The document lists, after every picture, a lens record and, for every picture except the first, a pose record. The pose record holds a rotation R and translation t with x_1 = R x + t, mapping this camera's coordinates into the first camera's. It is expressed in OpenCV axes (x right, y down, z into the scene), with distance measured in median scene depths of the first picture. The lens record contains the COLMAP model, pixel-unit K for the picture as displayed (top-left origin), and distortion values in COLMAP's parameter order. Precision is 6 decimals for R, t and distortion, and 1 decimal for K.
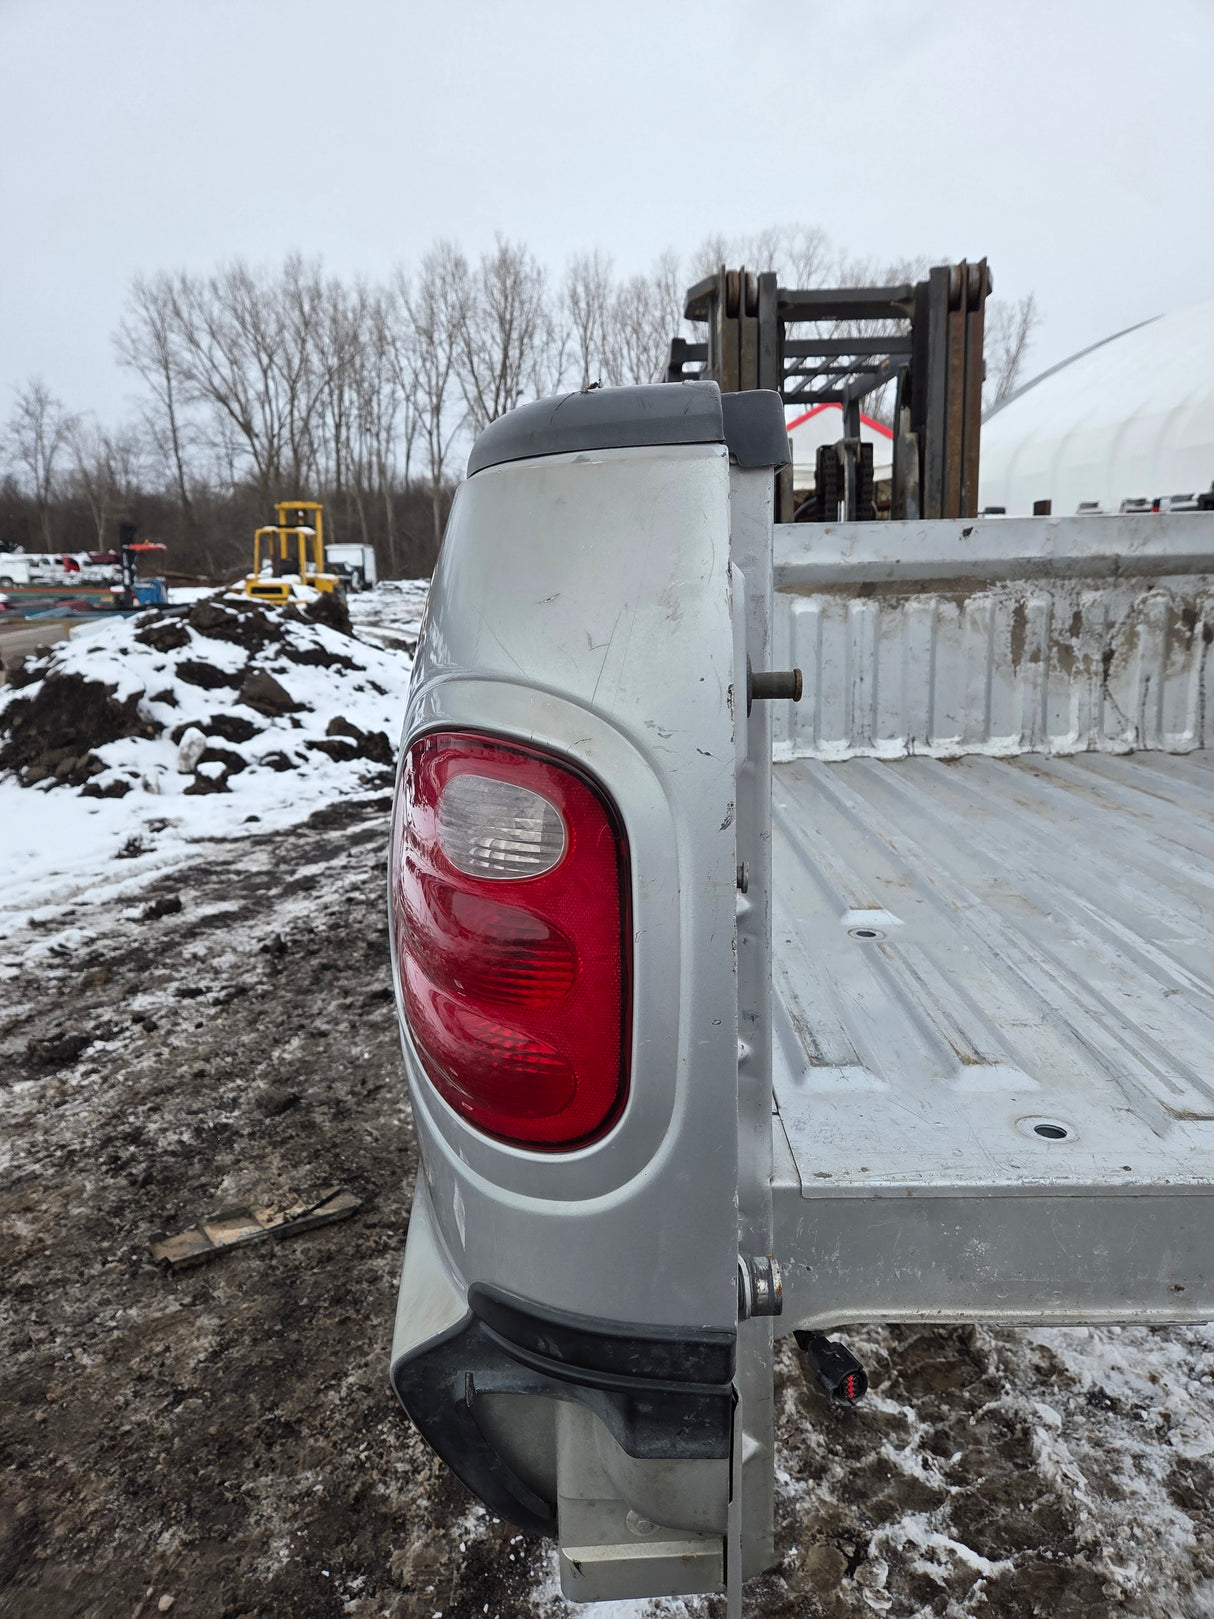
lens RADIAL K [[1079.5, 0, 606.5], [0, 1079.5, 790.9], [0, 0, 1]] dist [0.061692, -0.058310]
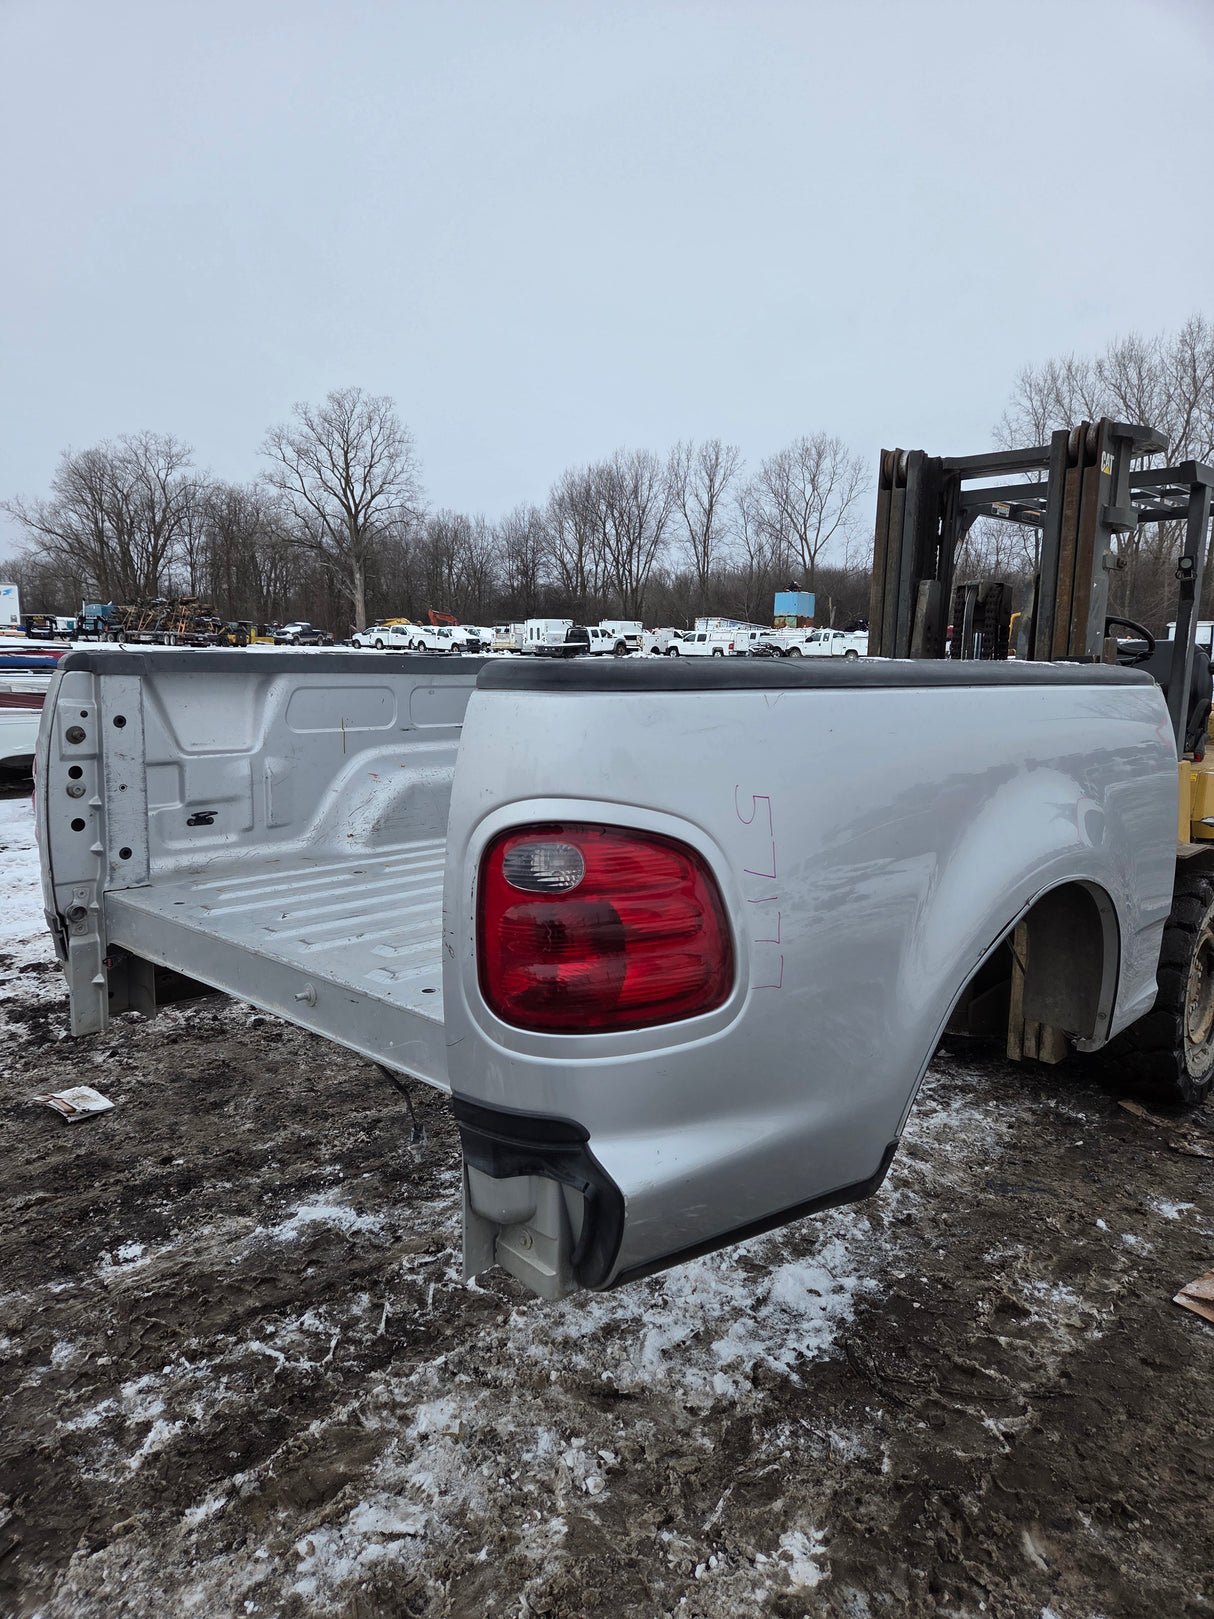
lens RADIAL K [[1066.5, 0, 594.1], [0, 1066.5, 793.3], [0, 0, 1]] dist [0.075503, -0.062843]
pose [[0.729046, 0.117730, -0.674264, 1.008003], [-0.160271, 0.987073, -0.000945, -0.048123], [0.665436, 0.108754, 0.738490, -0.127254]]
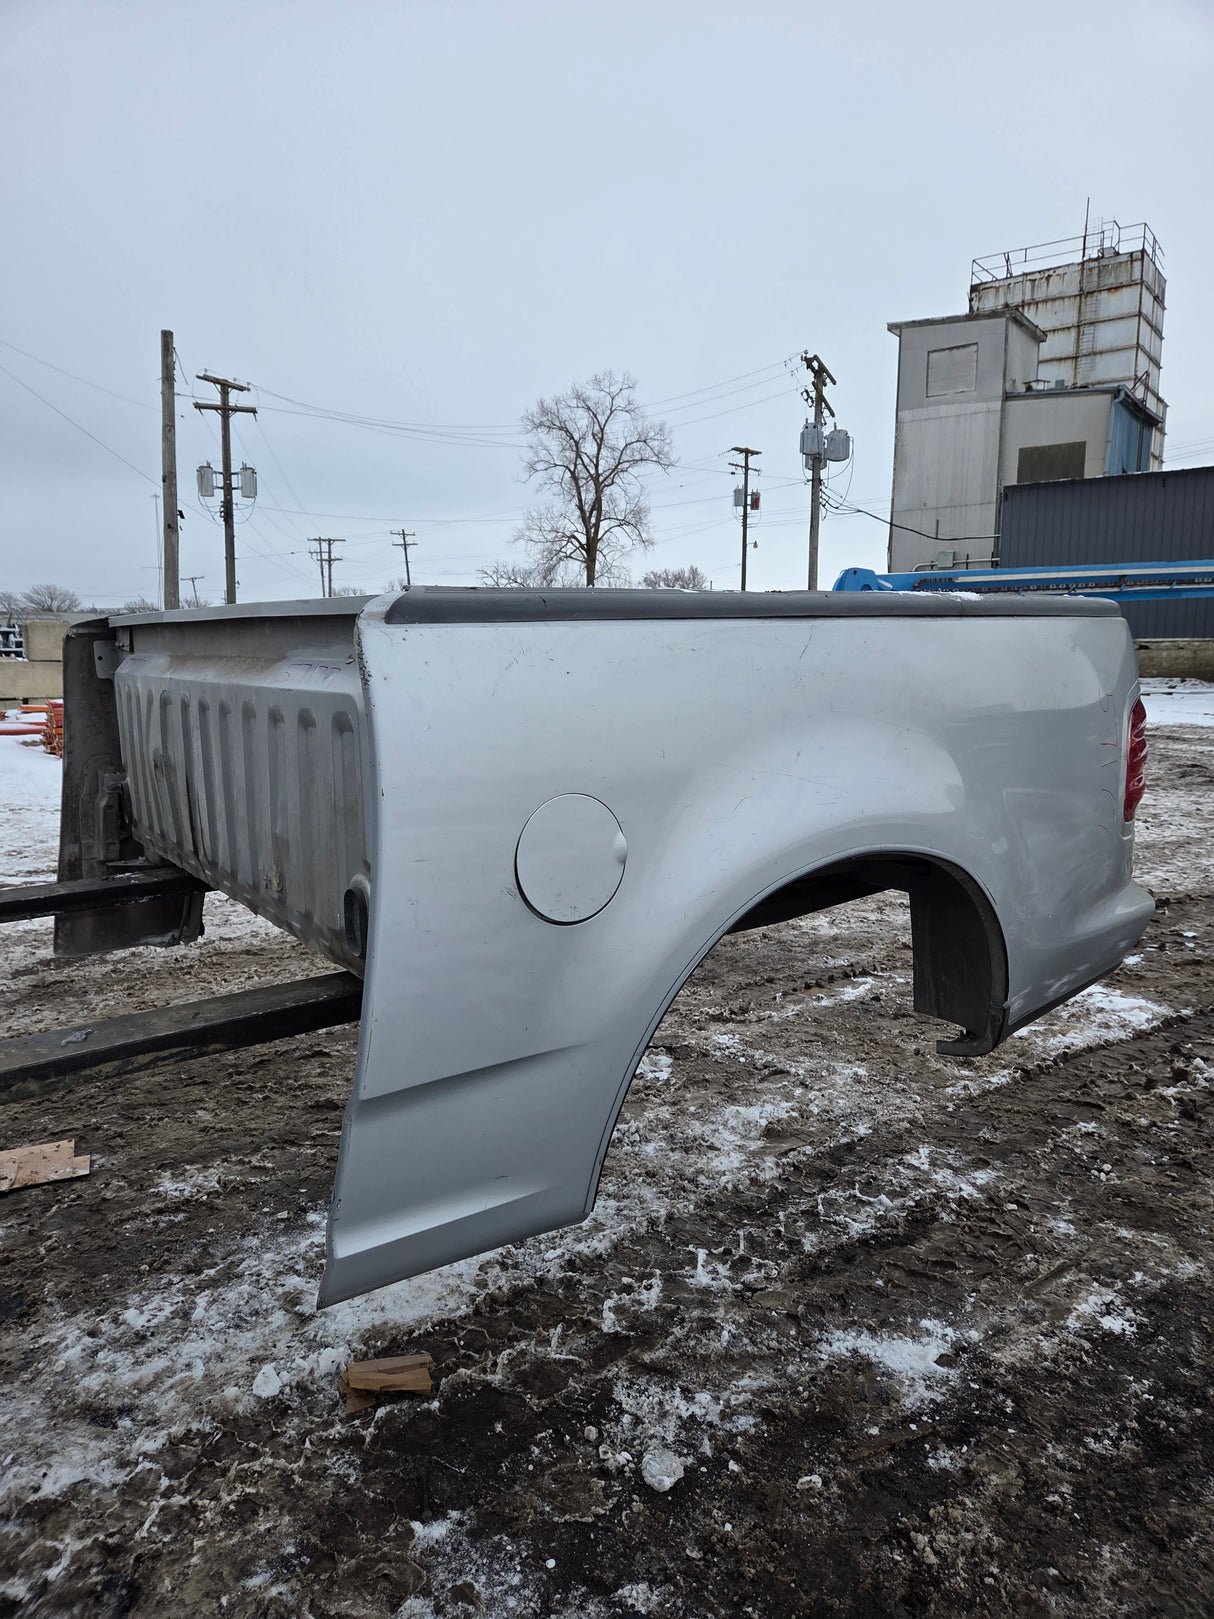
lens RADIAL K [[1079.0, 0, 595.0], [0, 1079.0, 790.6], [0, 0, 1]] dist [0.083818, -0.076480]
pose [[-0.577276, -0.085404, 0.812071, -0.556906], [0.182804, 0.955756, 0.230464, -0.242967], [-0.795824, 0.281491, -0.536122, 1.202130]]
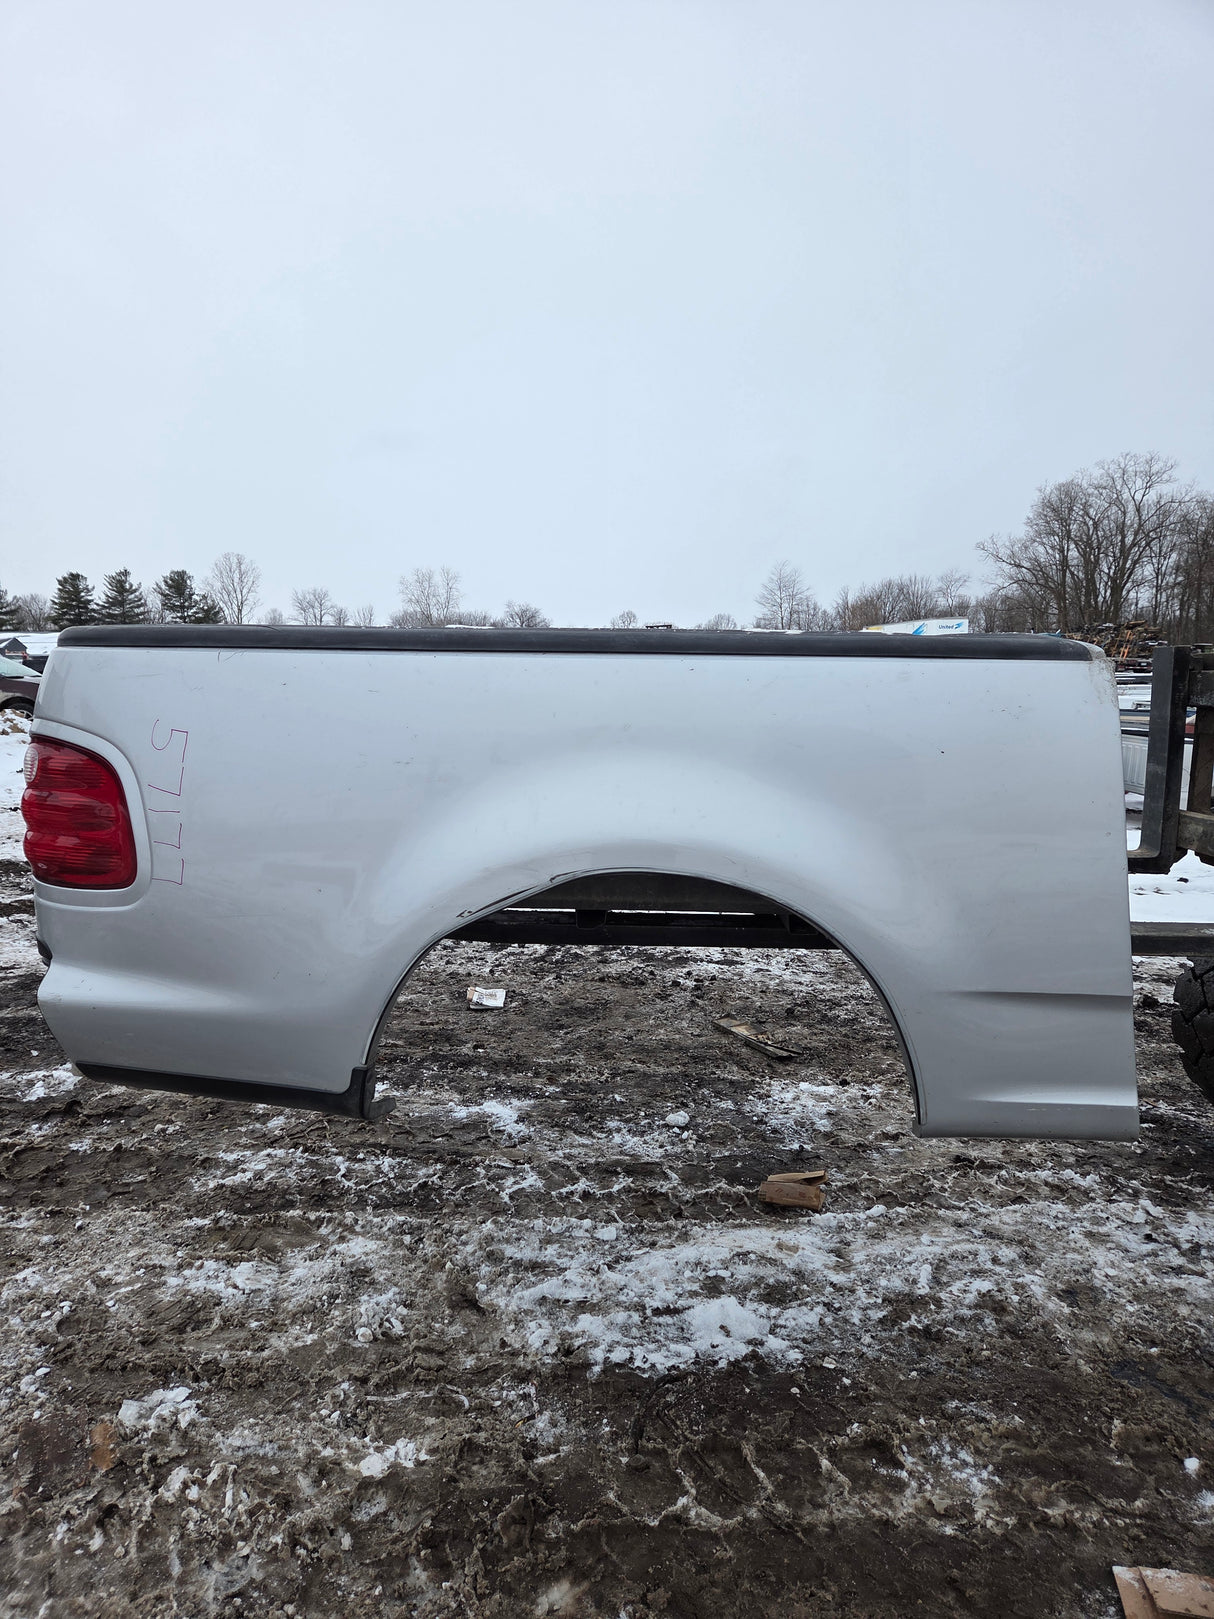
lens RADIAL K [[1070.9, 0, 591.6], [0, 1070.9, 801.3], [0, 0, 1]] dist [0.076634, -0.068753]
pose [[-0.020931, 0.138648, -0.990121, 1.421043], [-0.201126, 0.969507, 0.140013, -0.176278], [0.979342, 0.202070, 0.007593, 0.658535]]
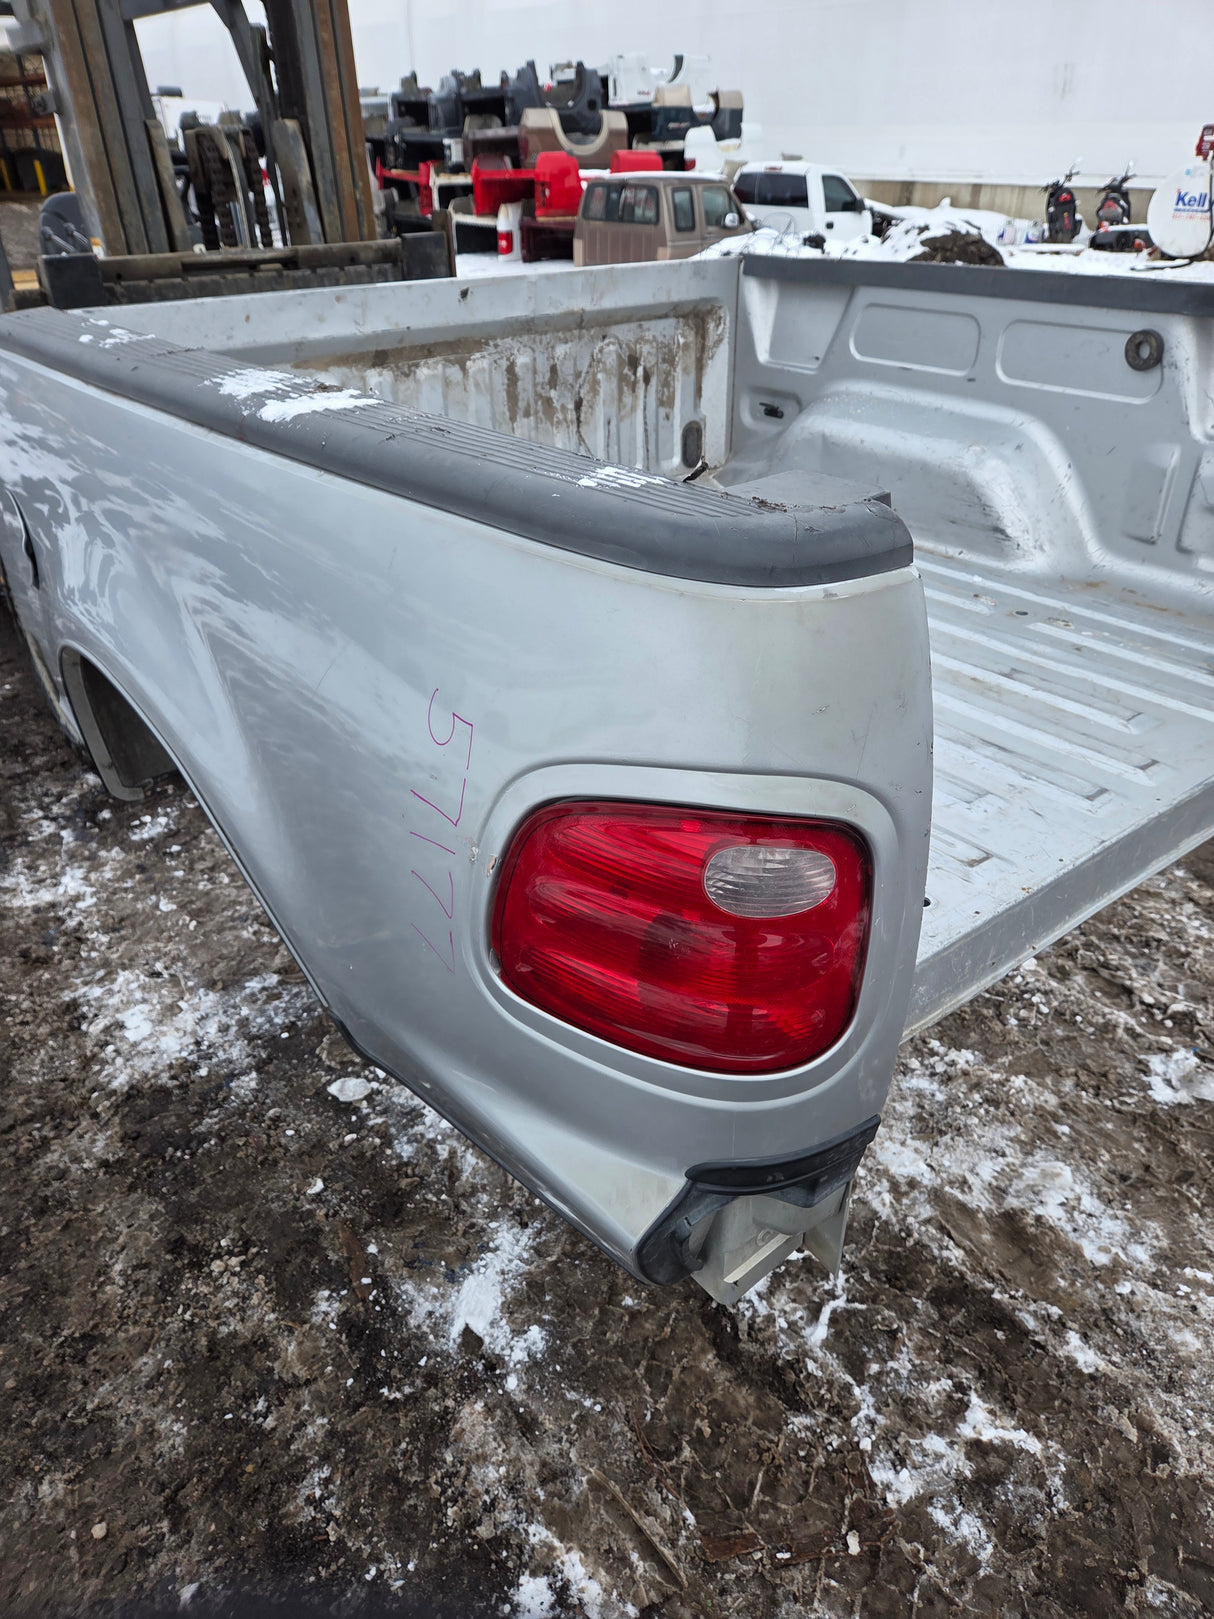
lens RADIAL K [[1076.2, 0, 605.3], [0, 1076.2, 790.1], [0, 0, 1]] dist [0.071969, -0.069339]
pose [[0.784527, -0.301576, 0.541820, -0.243759], [0.114575, 0.929224, 0.351306, -0.142342], [-0.609418, -0.213531, 0.763554, 0.042787]]
